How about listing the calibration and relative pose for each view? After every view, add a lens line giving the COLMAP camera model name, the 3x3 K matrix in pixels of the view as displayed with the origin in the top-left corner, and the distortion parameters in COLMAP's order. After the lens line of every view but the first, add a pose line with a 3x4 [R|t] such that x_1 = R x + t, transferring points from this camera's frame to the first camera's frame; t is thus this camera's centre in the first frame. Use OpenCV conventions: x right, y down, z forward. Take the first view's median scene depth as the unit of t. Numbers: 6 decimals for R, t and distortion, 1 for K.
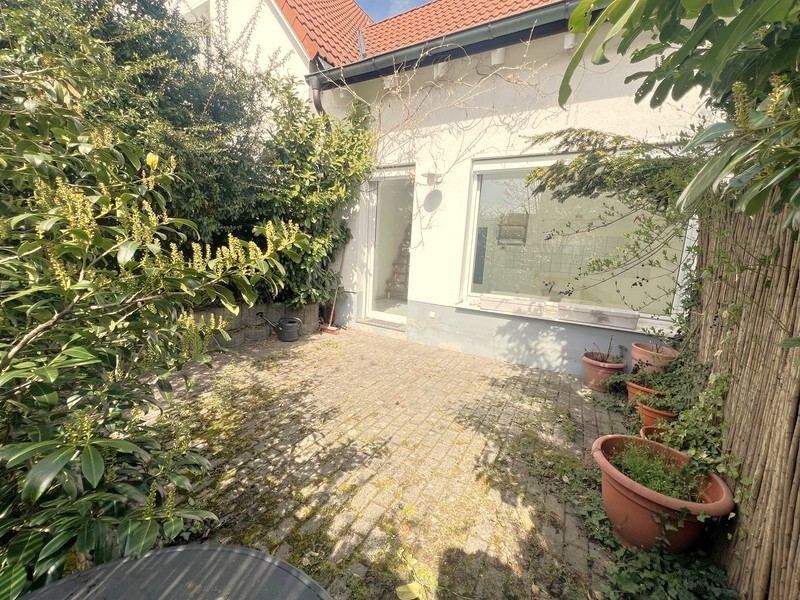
lens RADIAL K [[321.5, 0, 398.7], [0, 321.5, 298.7], [0, 0, 1]] dist [0.000487, 0.000211]
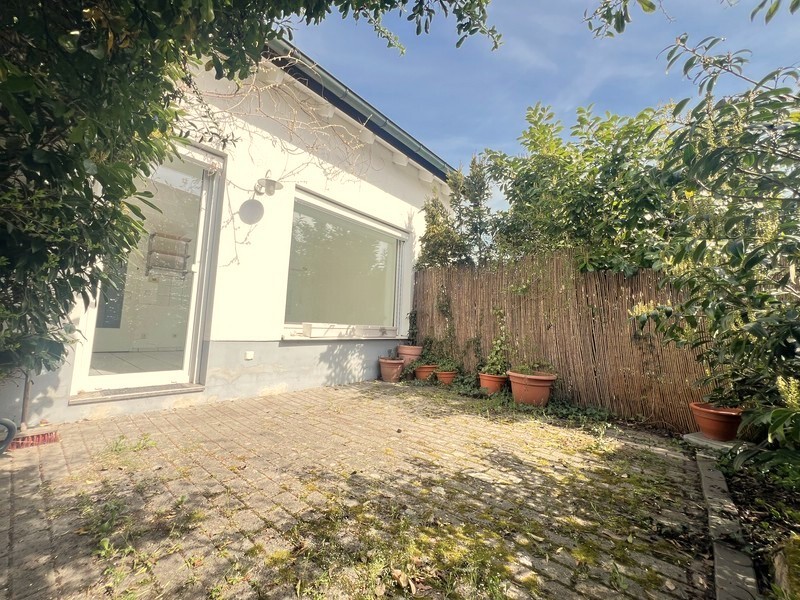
lens RADIAL K [[321.5, 0, 398.8], [0, 321.5, 298.5], [0, 0, 1]] dist [0.000487, 0.000211]
pose [[0.181072, 0.037326, 0.982761, -0.894174], [0.112361, 0.991951, -0.058378, 0.000576], [-0.977030, 0.120994, 0.175421, 0.764654]]
